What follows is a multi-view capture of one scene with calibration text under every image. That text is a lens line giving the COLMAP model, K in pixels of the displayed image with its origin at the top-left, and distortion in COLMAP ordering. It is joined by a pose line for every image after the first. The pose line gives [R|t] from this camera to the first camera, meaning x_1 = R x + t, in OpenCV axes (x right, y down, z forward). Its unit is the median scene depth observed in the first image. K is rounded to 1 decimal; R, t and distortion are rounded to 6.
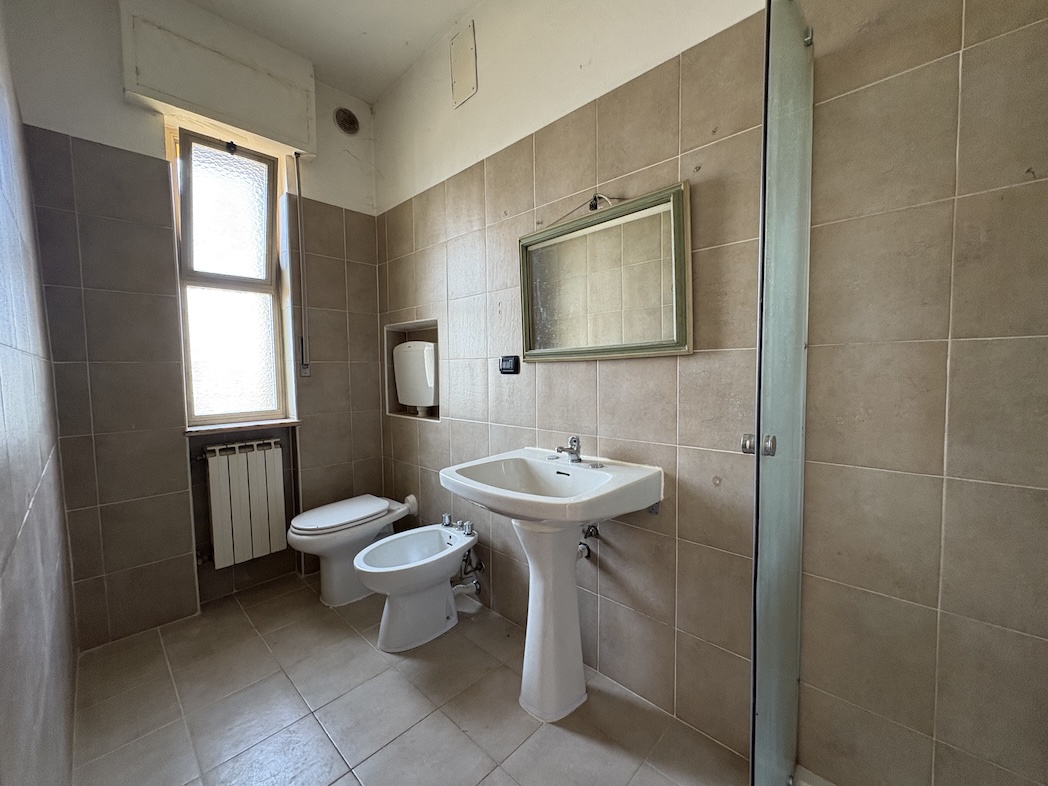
lens RADIAL K [[420.5, 0, 524.0], [0, 420.5, 393.0], [0, 0, 1]] dist [-0.002116, -0.000204]
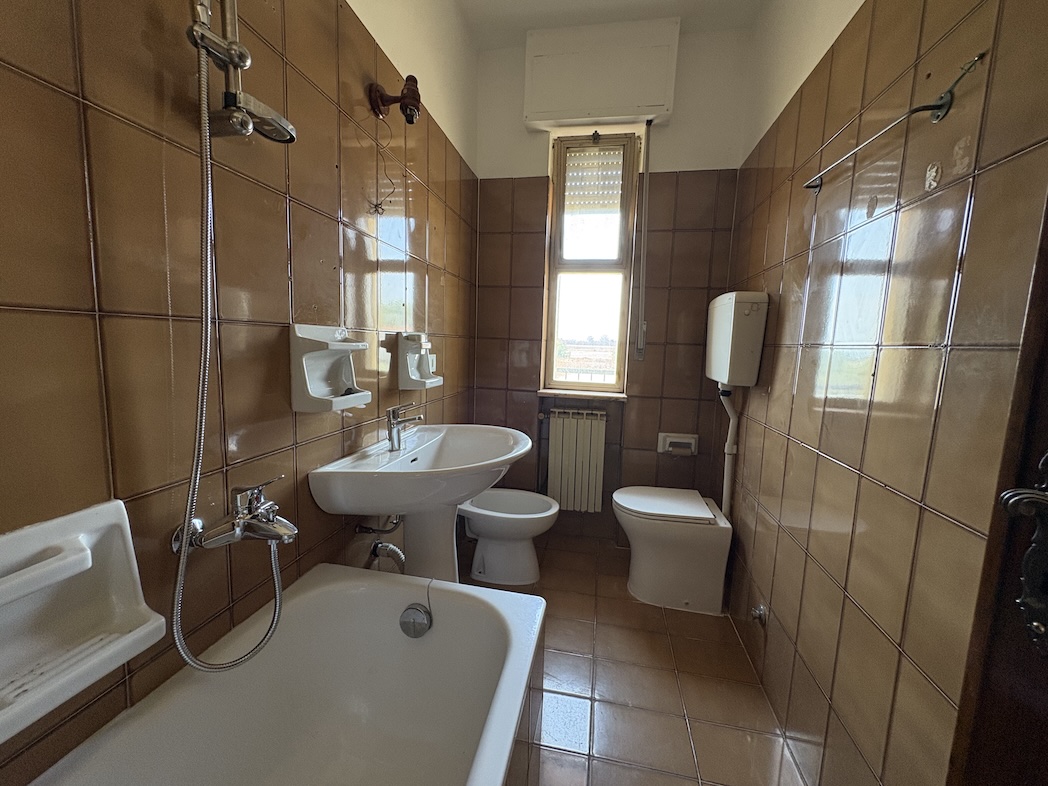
lens RADIAL K [[420.5, 0, 524.0], [0, 420.5, 393.0], [0, 0, 1]] dist [-0.002116, -0.000204]
pose [[0.542105, 0.132028, -0.829874, 0.184667], [-0.095489, 0.990862, 0.095263, -0.019350], [0.834868, 0.027601, 0.549759, 0.249890]]
